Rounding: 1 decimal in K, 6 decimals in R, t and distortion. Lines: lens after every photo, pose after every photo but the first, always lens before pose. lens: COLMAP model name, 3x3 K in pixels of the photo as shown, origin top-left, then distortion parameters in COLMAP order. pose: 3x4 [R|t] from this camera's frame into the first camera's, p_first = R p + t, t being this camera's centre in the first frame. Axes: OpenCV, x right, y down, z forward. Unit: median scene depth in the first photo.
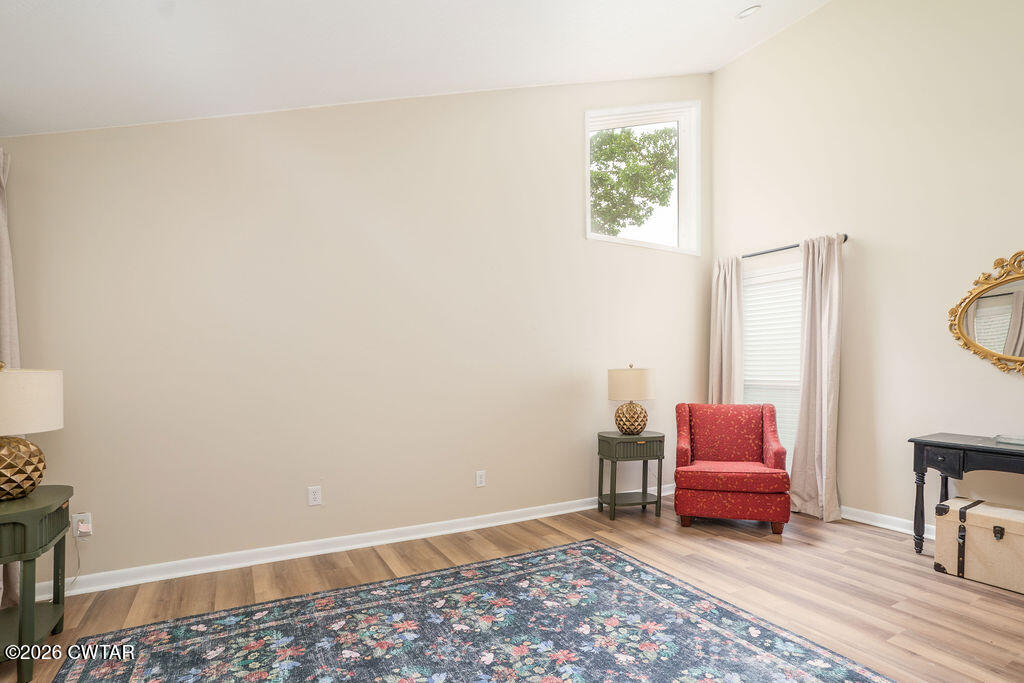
lens RADIAL K [[509.1, 0, 515.0], [0, 509.1, 354.6], [0, 0, 1]] dist [-0.072030, 0.035267]
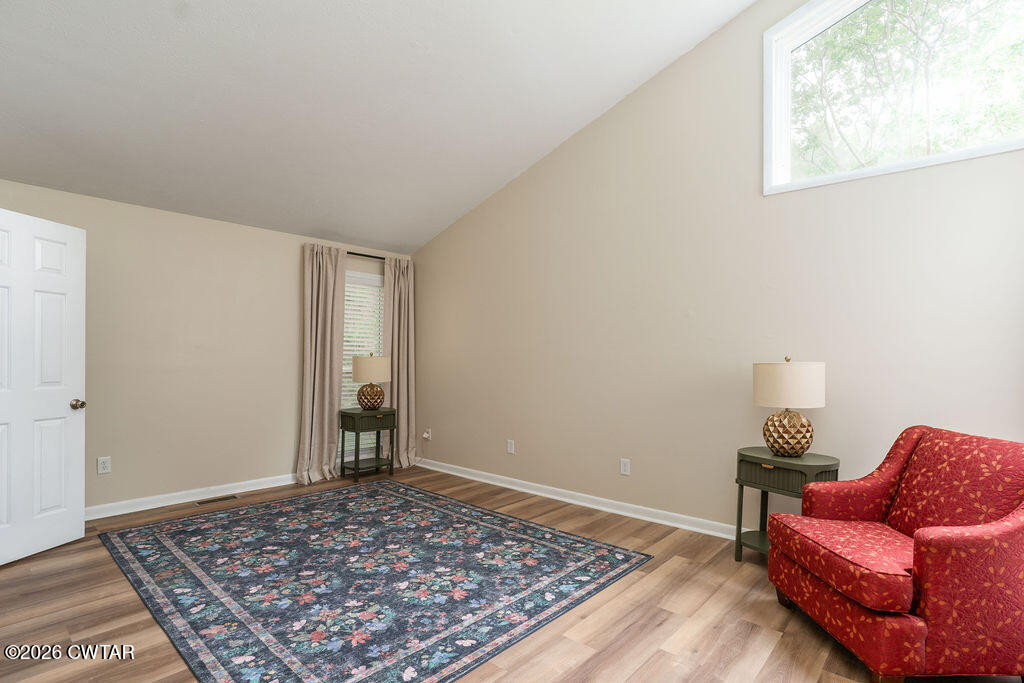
lens RADIAL K [[509.1, 0, 515.0], [0, 509.1, 354.6], [0, 0, 1]] dist [-0.072030, 0.035267]
pose [[0.339939, 0.007521, -0.940418, 1.121586], [0.009861, 0.999885, 0.011561, 0.007964], [0.940396, -0.013204, 0.339825, 0.624205]]
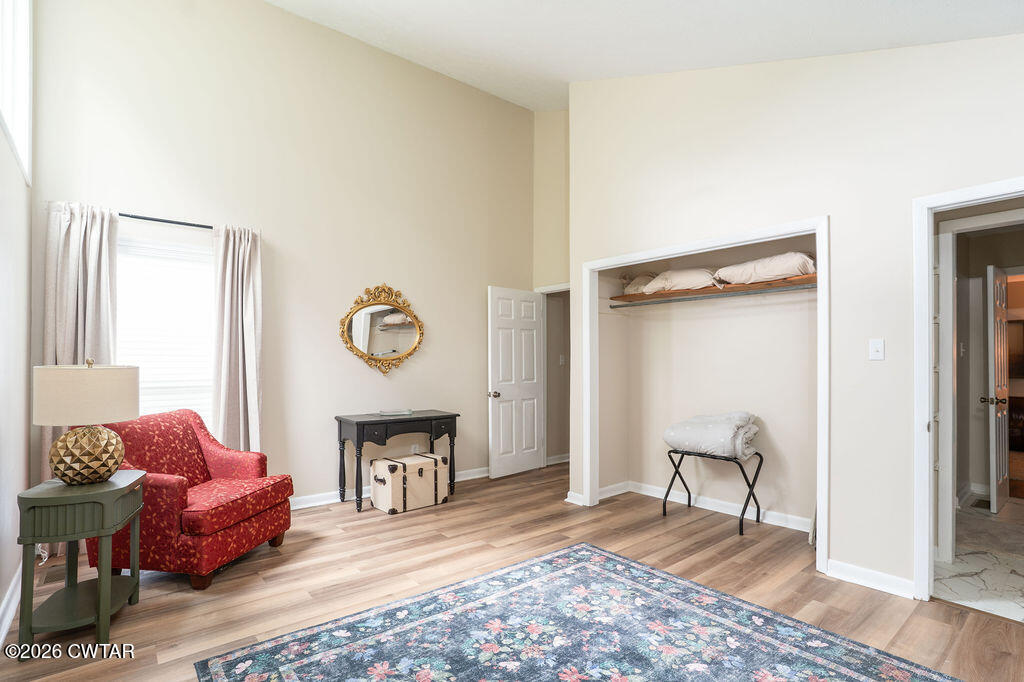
lens RADIAL K [[509.1, 0, 515.0], [0, 509.1, 354.1], [0, 0, 1]] dist [-0.072030, 0.035267]
pose [[-0.184968, 0.019999, 0.982541, -0.599840], [-0.023572, 0.999415, -0.024780, 0.024246], [-0.982462, -0.027744, -0.184388, 0.964782]]
